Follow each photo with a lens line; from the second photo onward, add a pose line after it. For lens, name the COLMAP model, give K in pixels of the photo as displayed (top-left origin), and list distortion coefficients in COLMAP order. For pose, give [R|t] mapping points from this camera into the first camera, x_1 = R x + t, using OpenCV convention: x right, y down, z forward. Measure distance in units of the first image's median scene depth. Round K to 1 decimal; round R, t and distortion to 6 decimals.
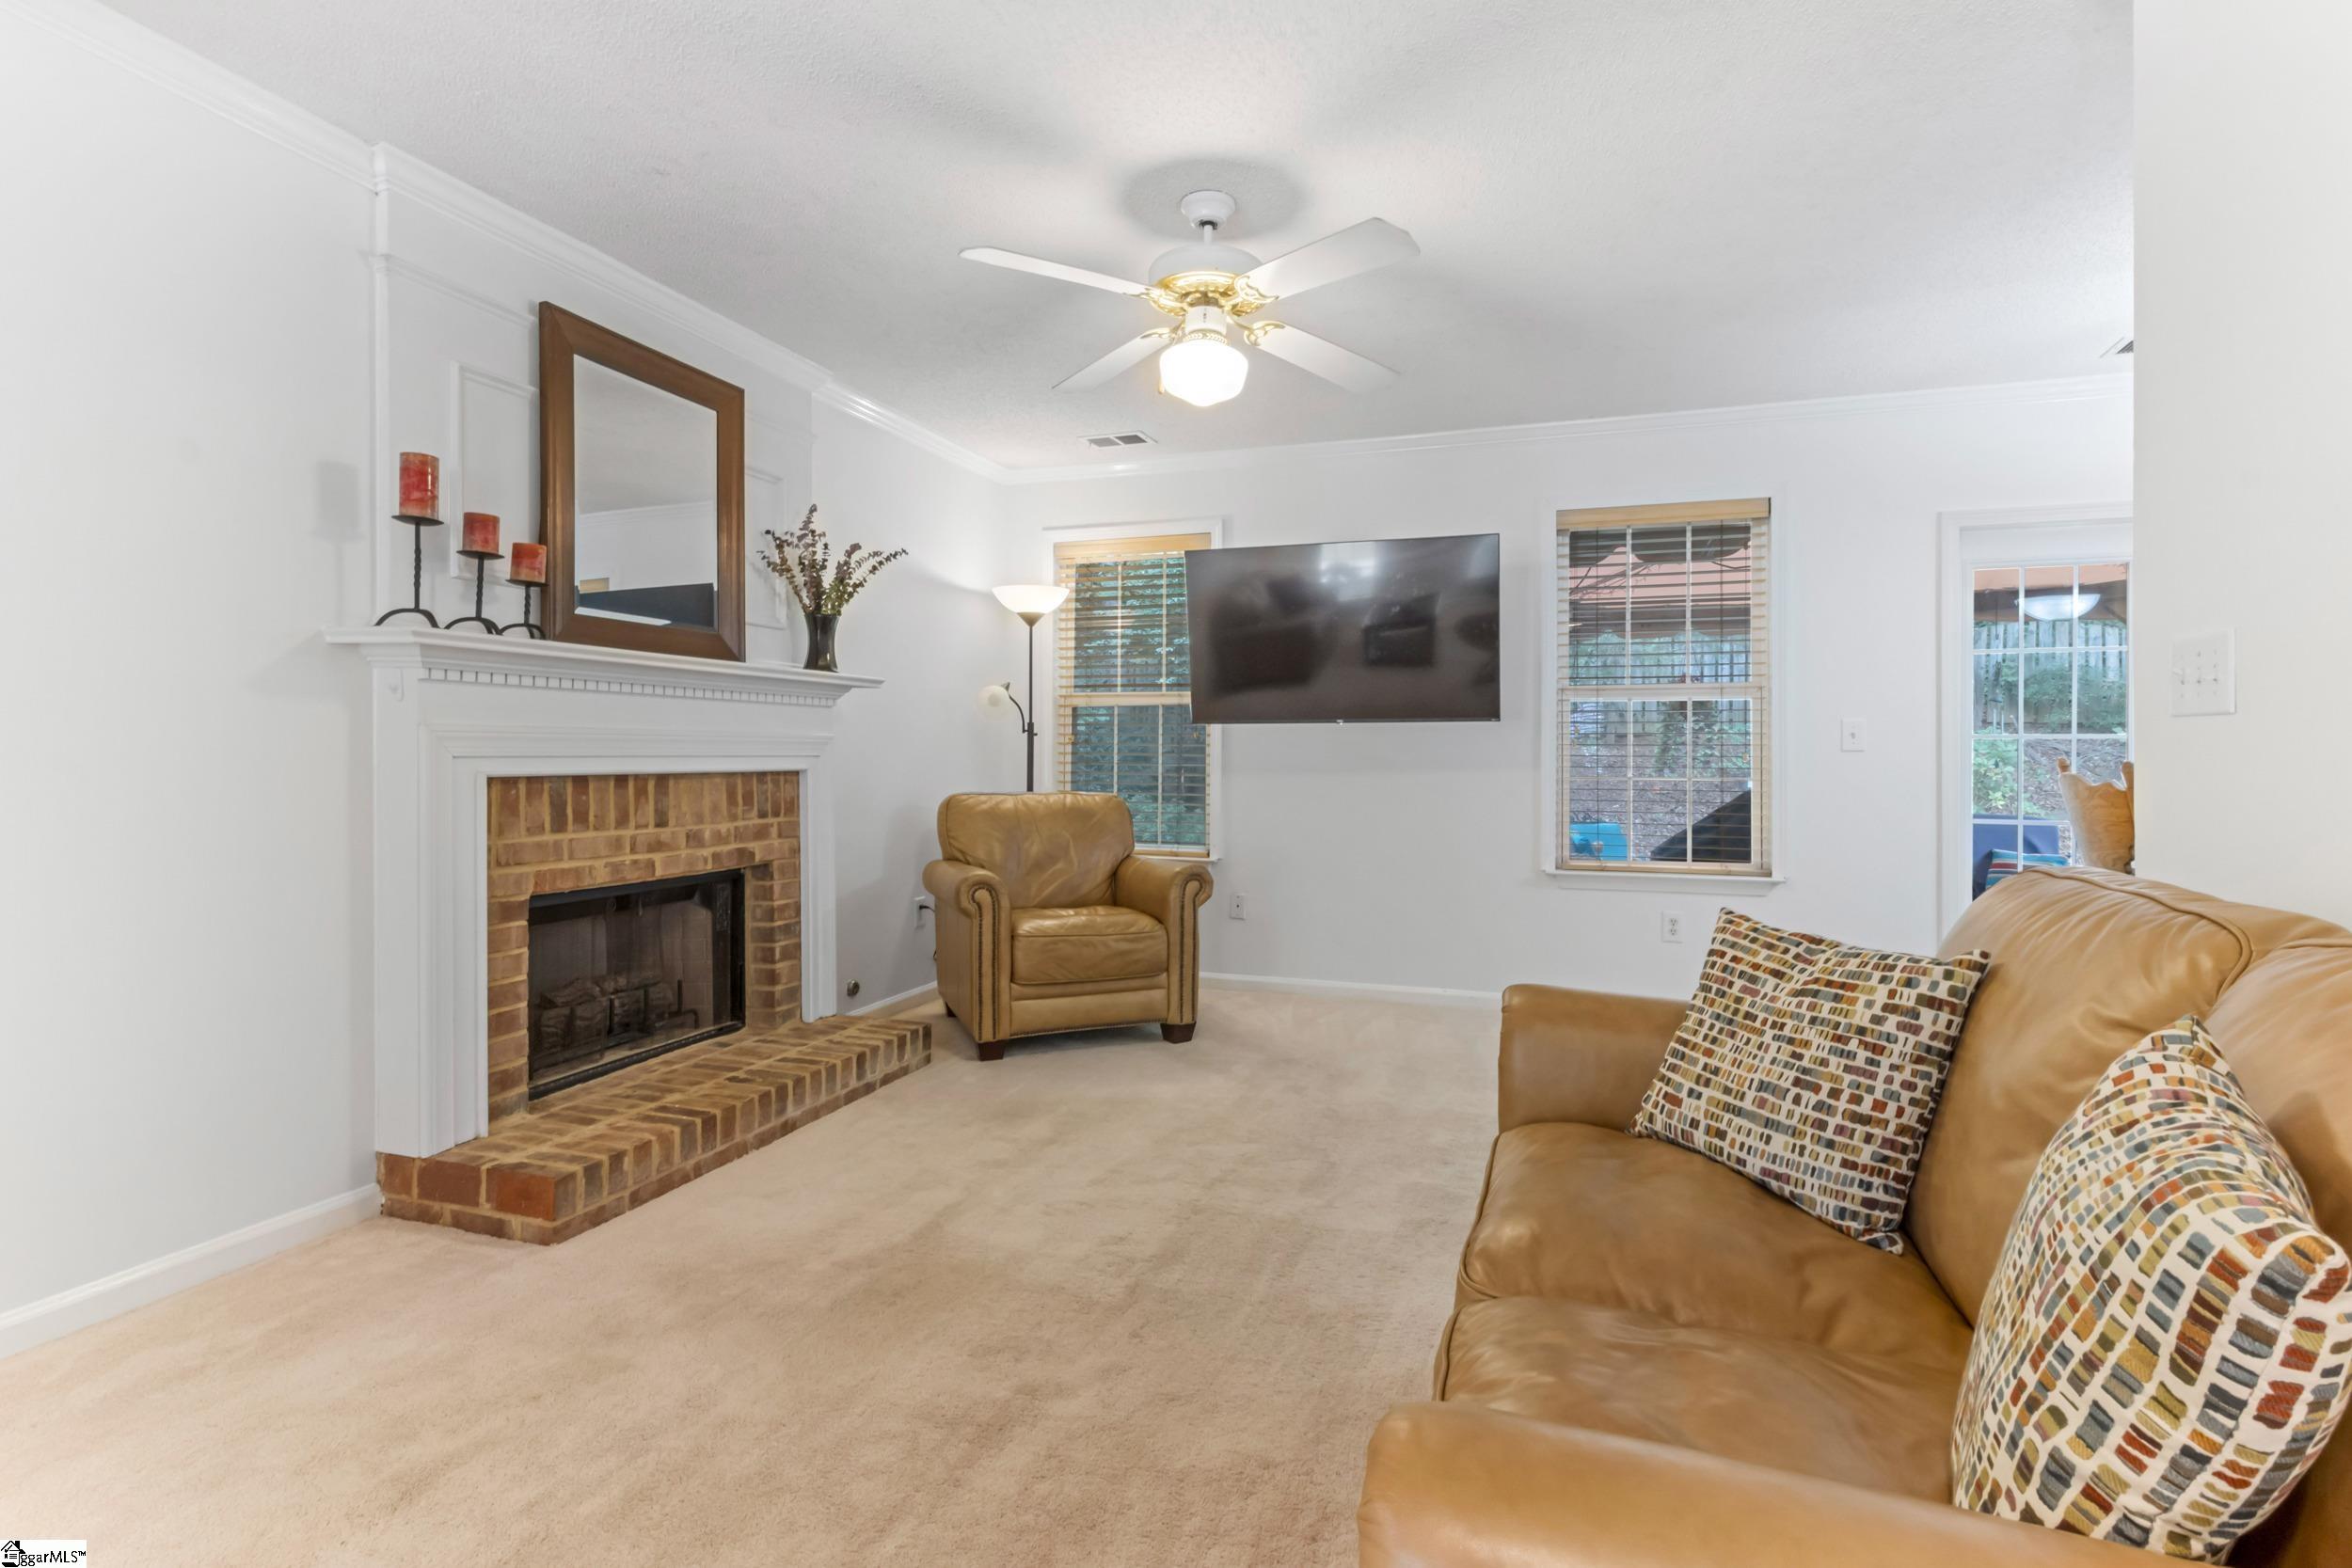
lens RADIAL K [[1132.6, 0, 1177.5], [0, 1132.6, 764.7], [0, 0, 1]] dist [0.003227, 0.000603]
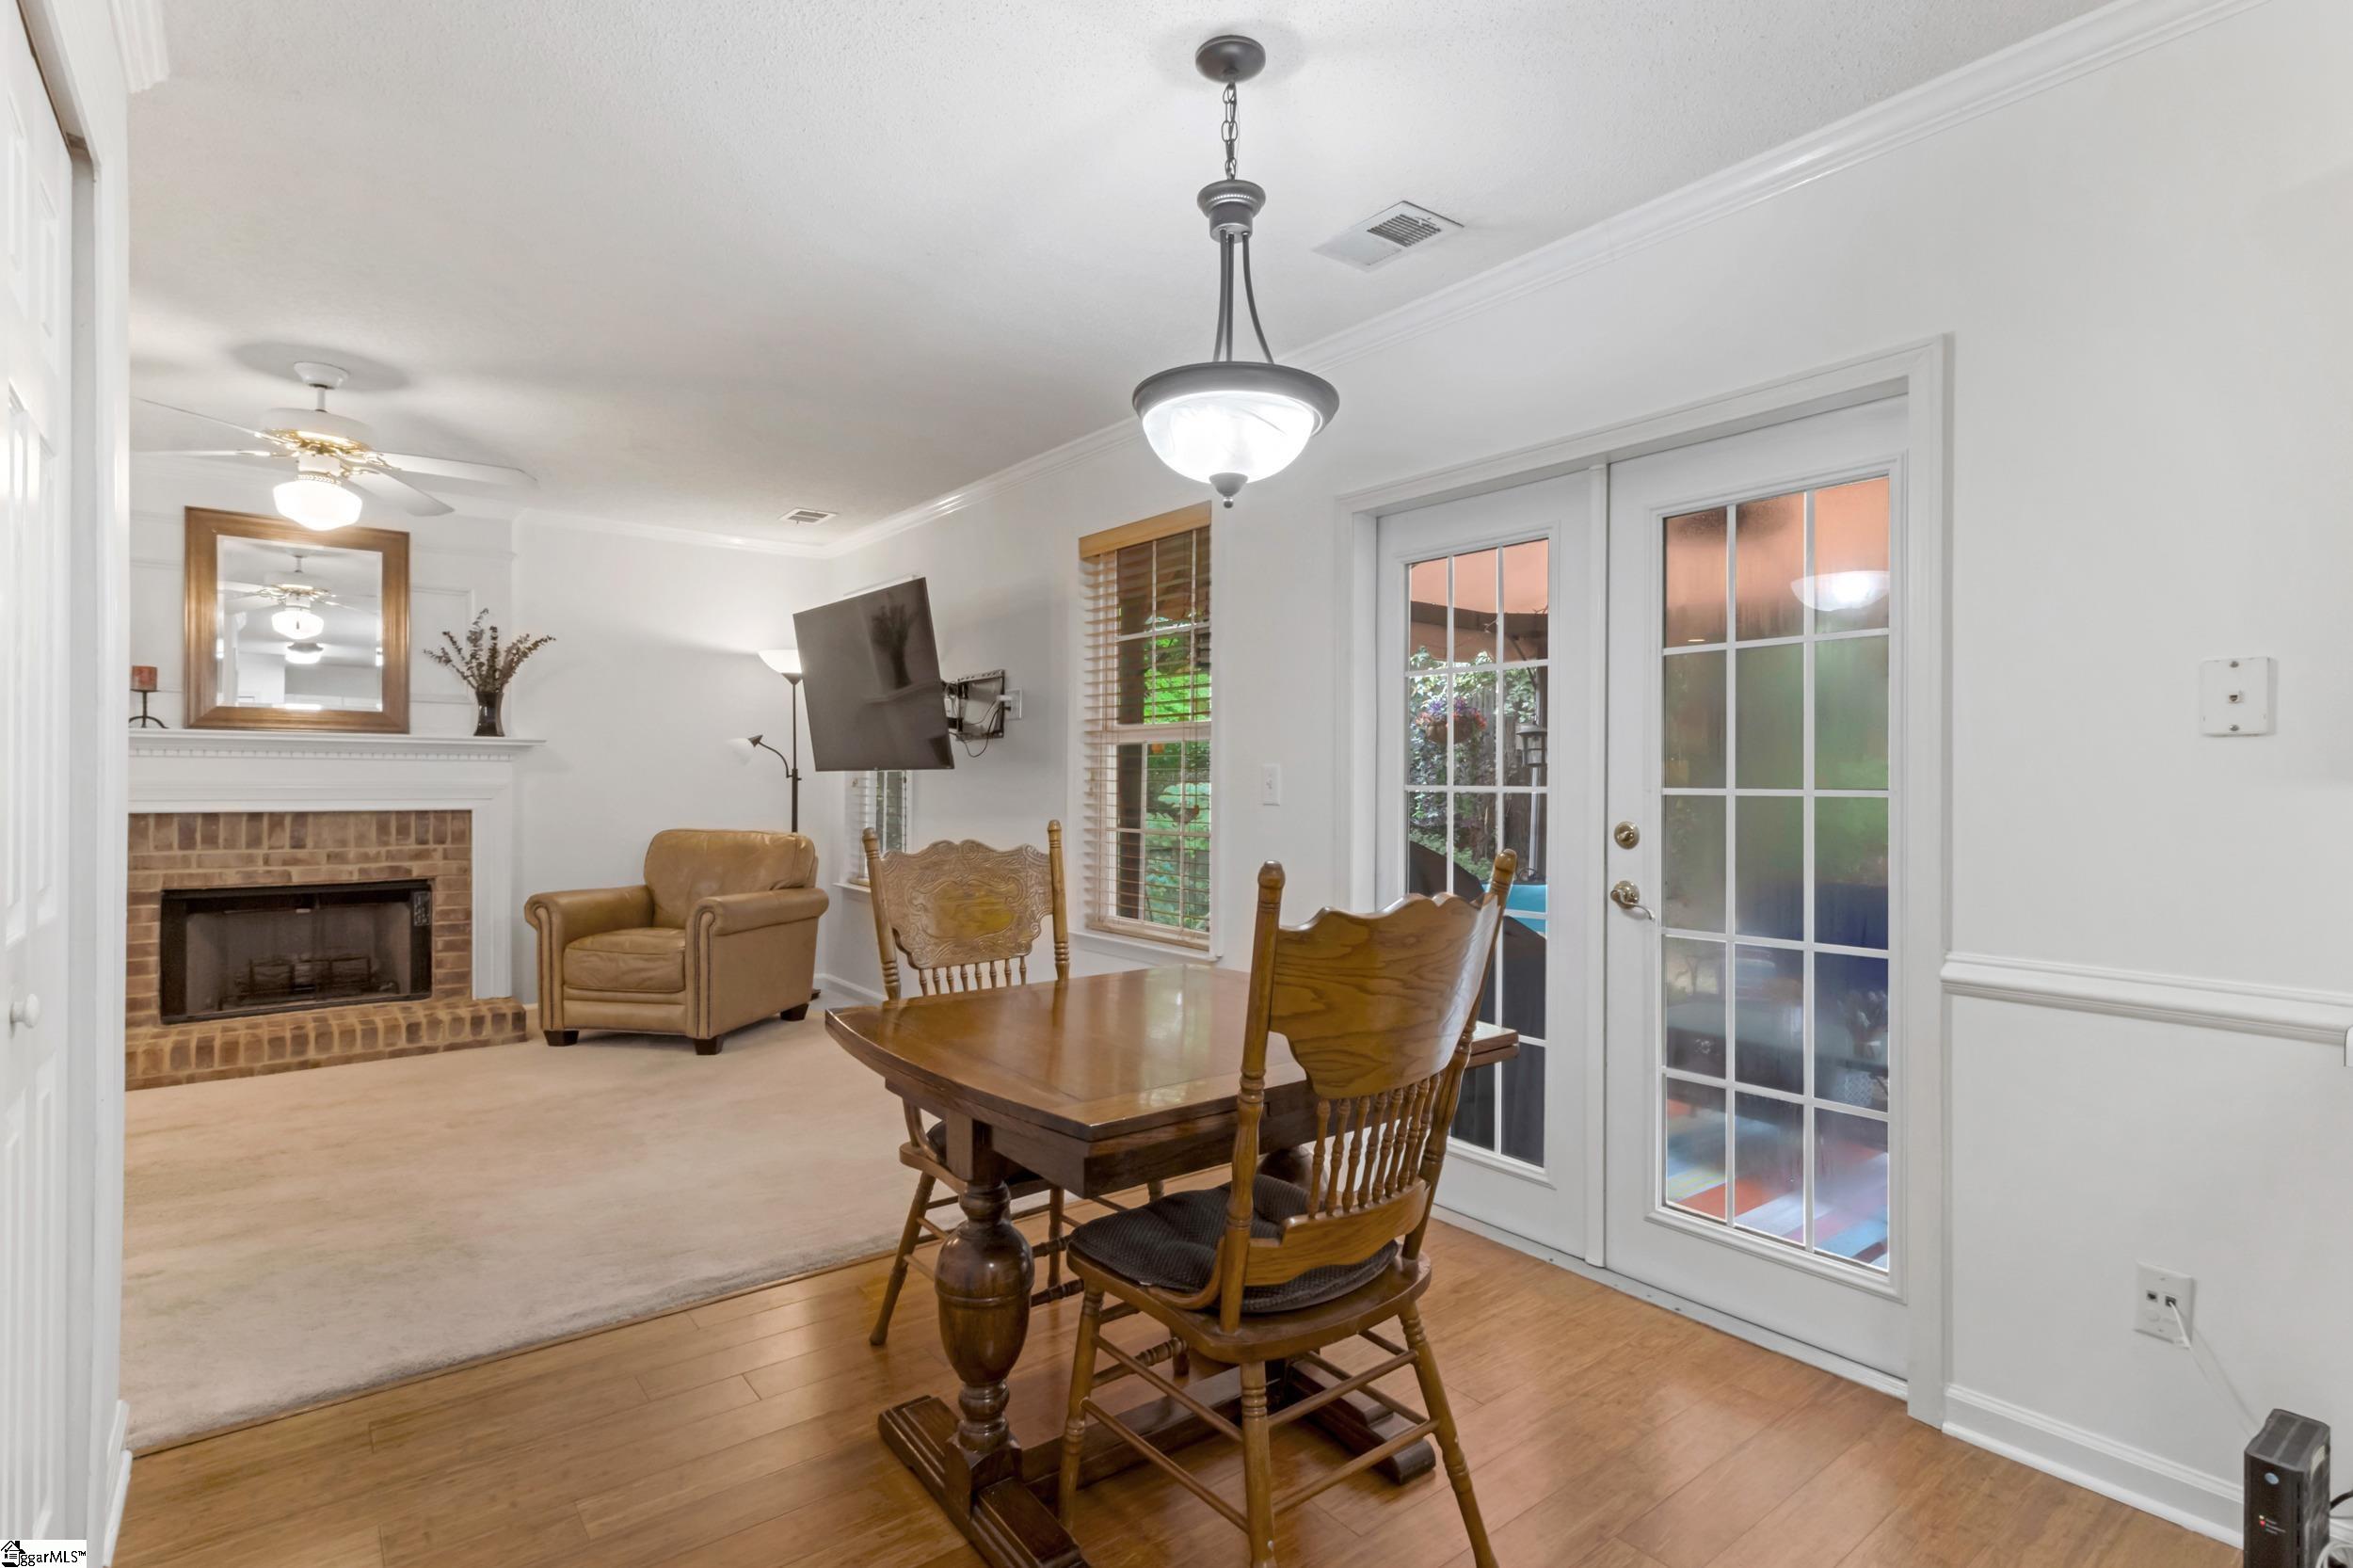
lens RADIAL K [[1133.2, 0, 1173.0], [0, 1133.2, 789.9], [0, 0, 1]] dist [0.003227, 0.000603]
pose [[0.838773, 0.005177, -0.544457, 1.227725], [-0.007820, 0.999966, -0.002540, -0.024394], [0.544426, 0.006388, 0.838785, 0.370604]]
